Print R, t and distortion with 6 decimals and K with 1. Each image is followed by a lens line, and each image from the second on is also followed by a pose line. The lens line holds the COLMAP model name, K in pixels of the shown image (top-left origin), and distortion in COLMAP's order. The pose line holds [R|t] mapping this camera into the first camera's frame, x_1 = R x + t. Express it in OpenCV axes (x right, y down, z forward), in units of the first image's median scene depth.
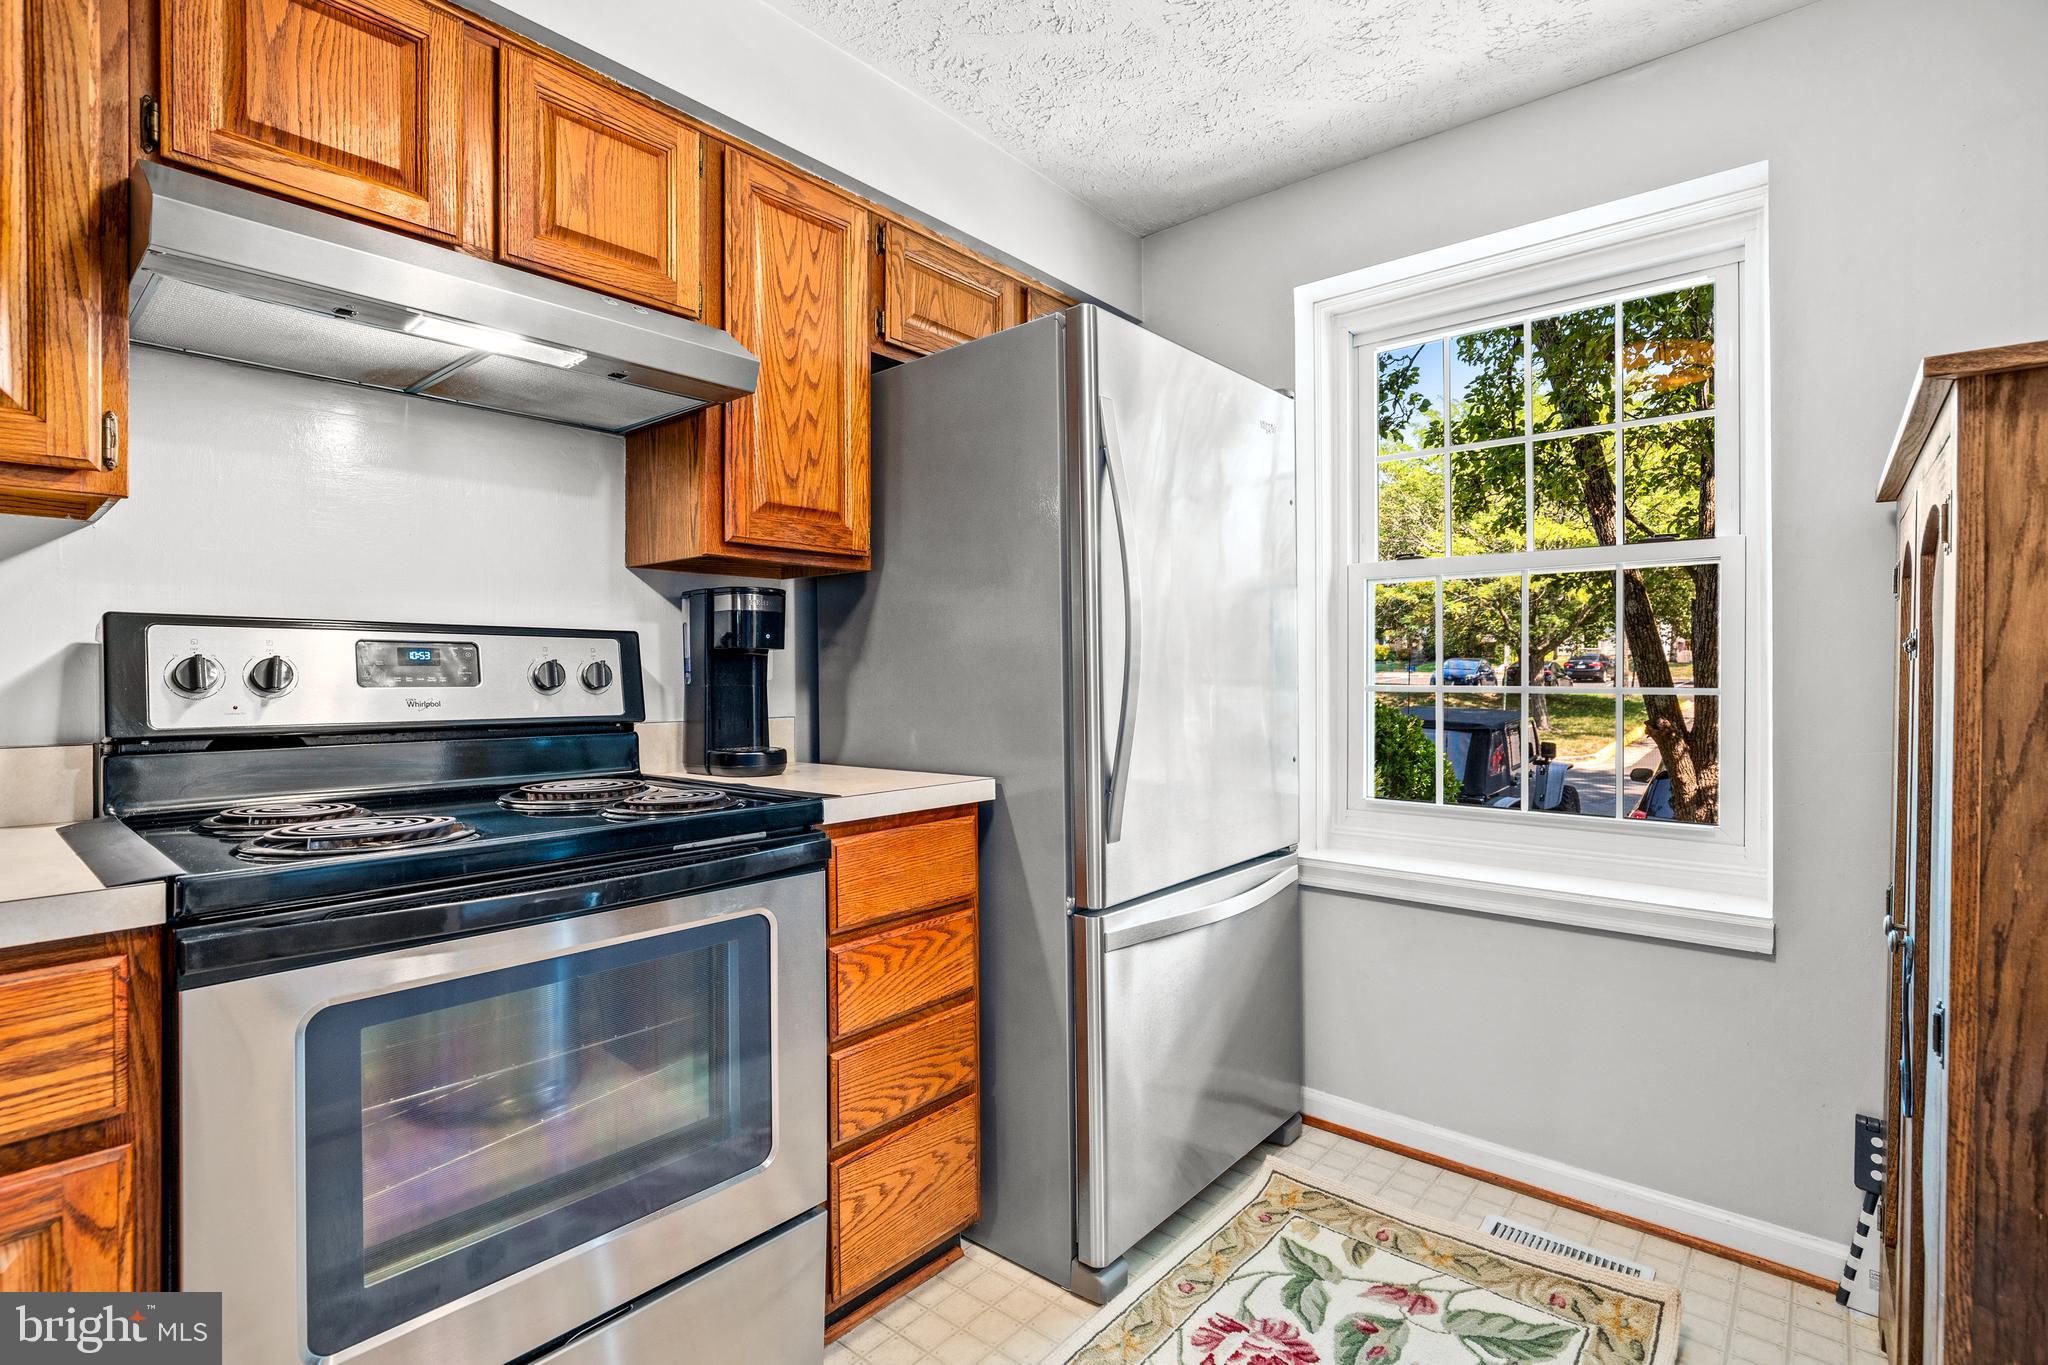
lens RADIAL K [[957.6, 0, 1029.5], [0, 957.6, 670.0], [0, 0, 1]] dist [-0.023850, 0.007170]
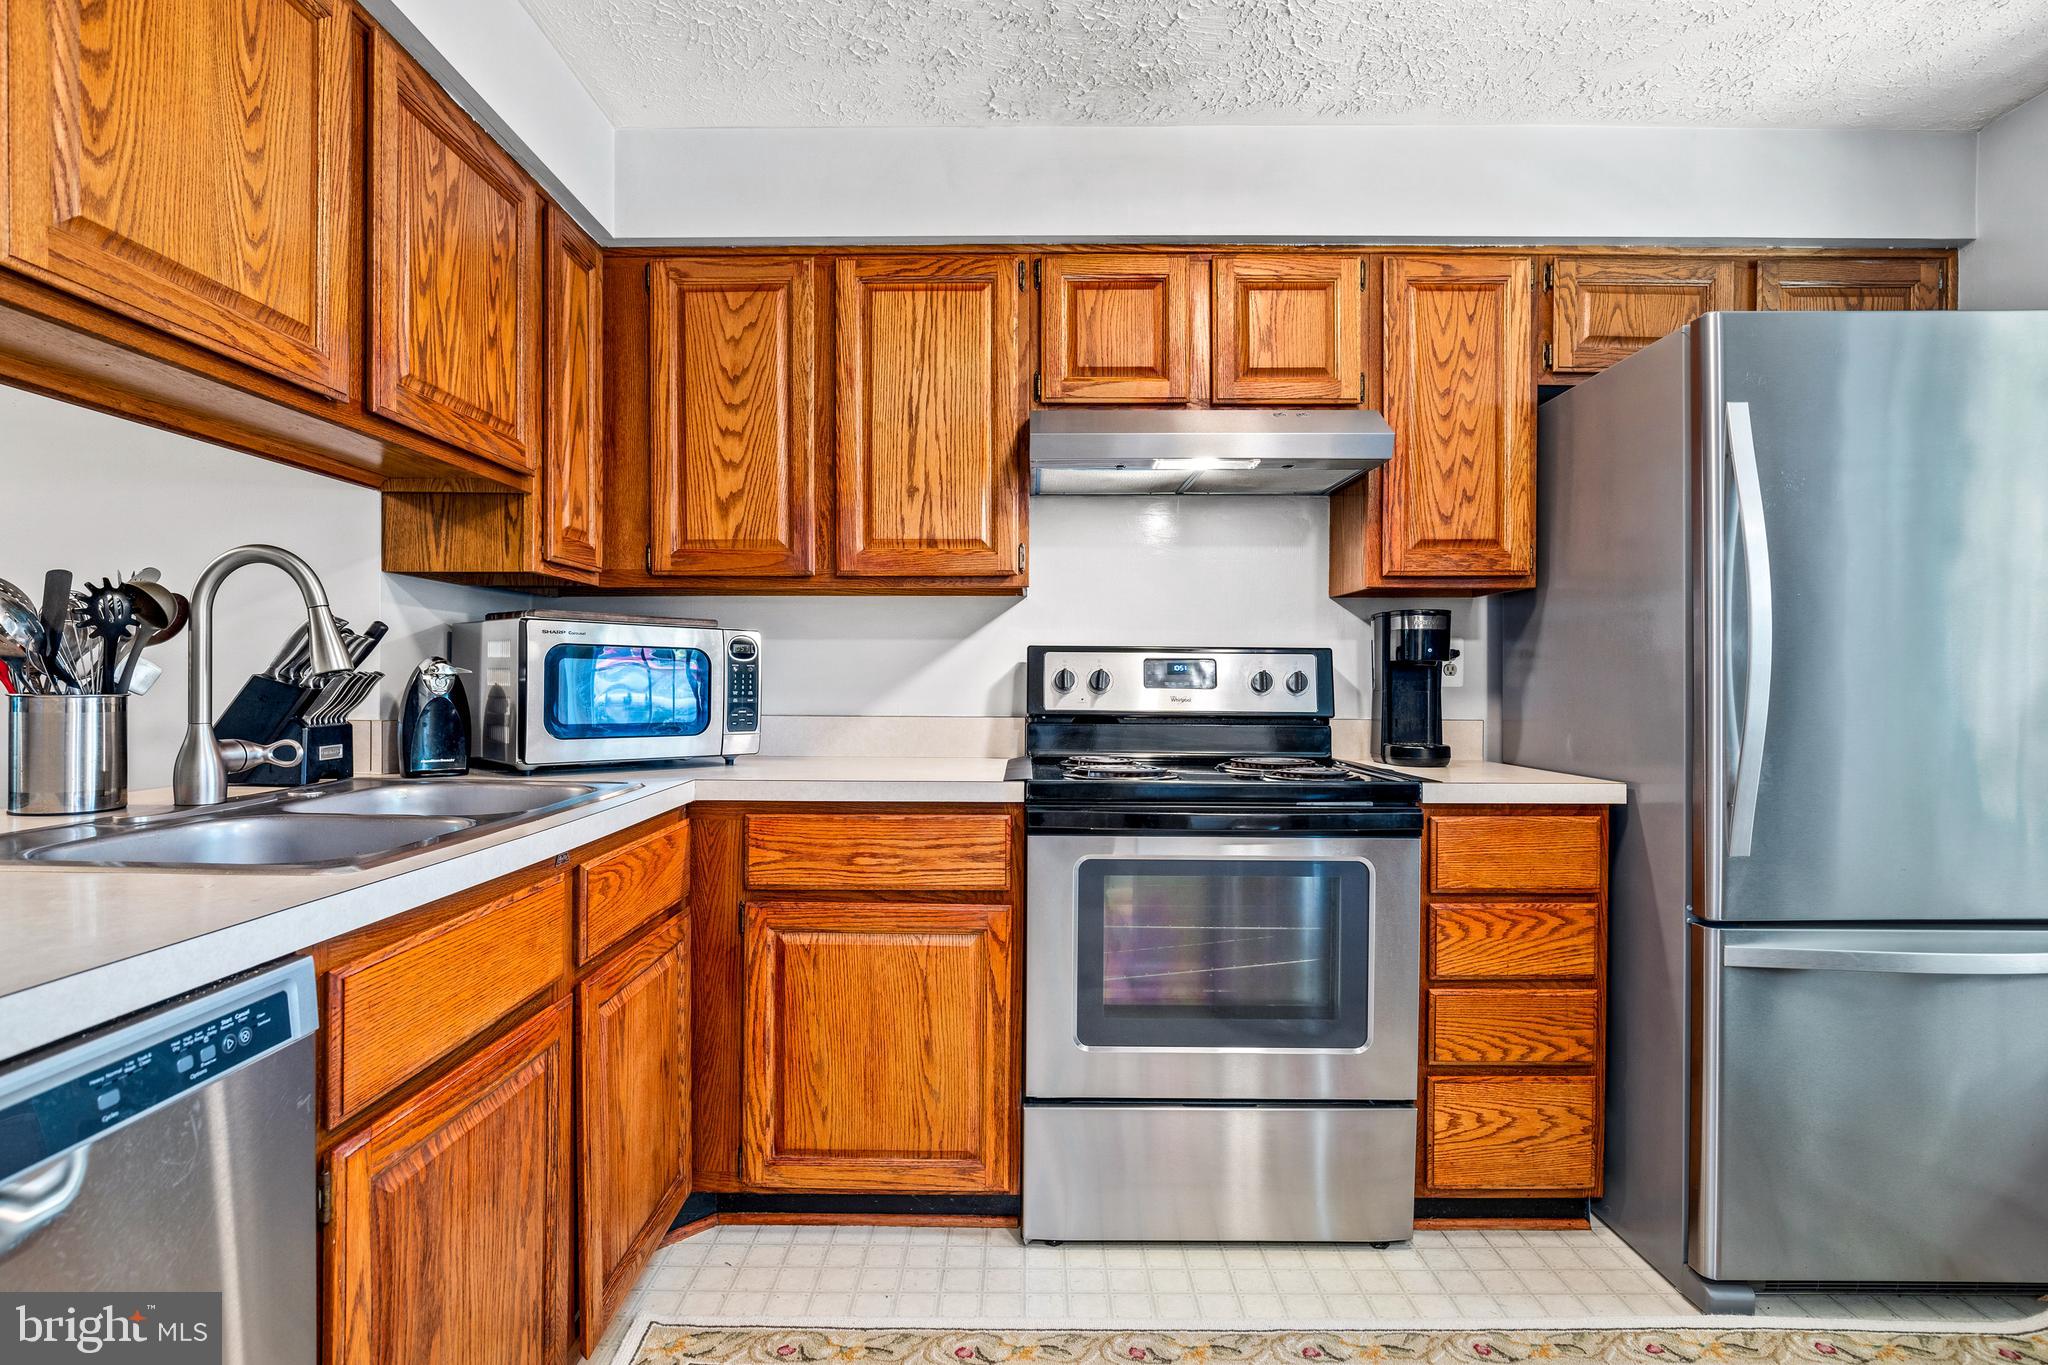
lens RADIAL K [[992.1, 0, 1027.5], [0, 992.1, 680.9], [0, 0, 1]] dist [-0.017673, 0.000465]
pose [[0.655050, 0.007754, -0.755546, 0.365185], [-0.002226, 0.999963, 0.008333, -0.006821], [0.755582, -0.003777, 0.655043, -0.207494]]
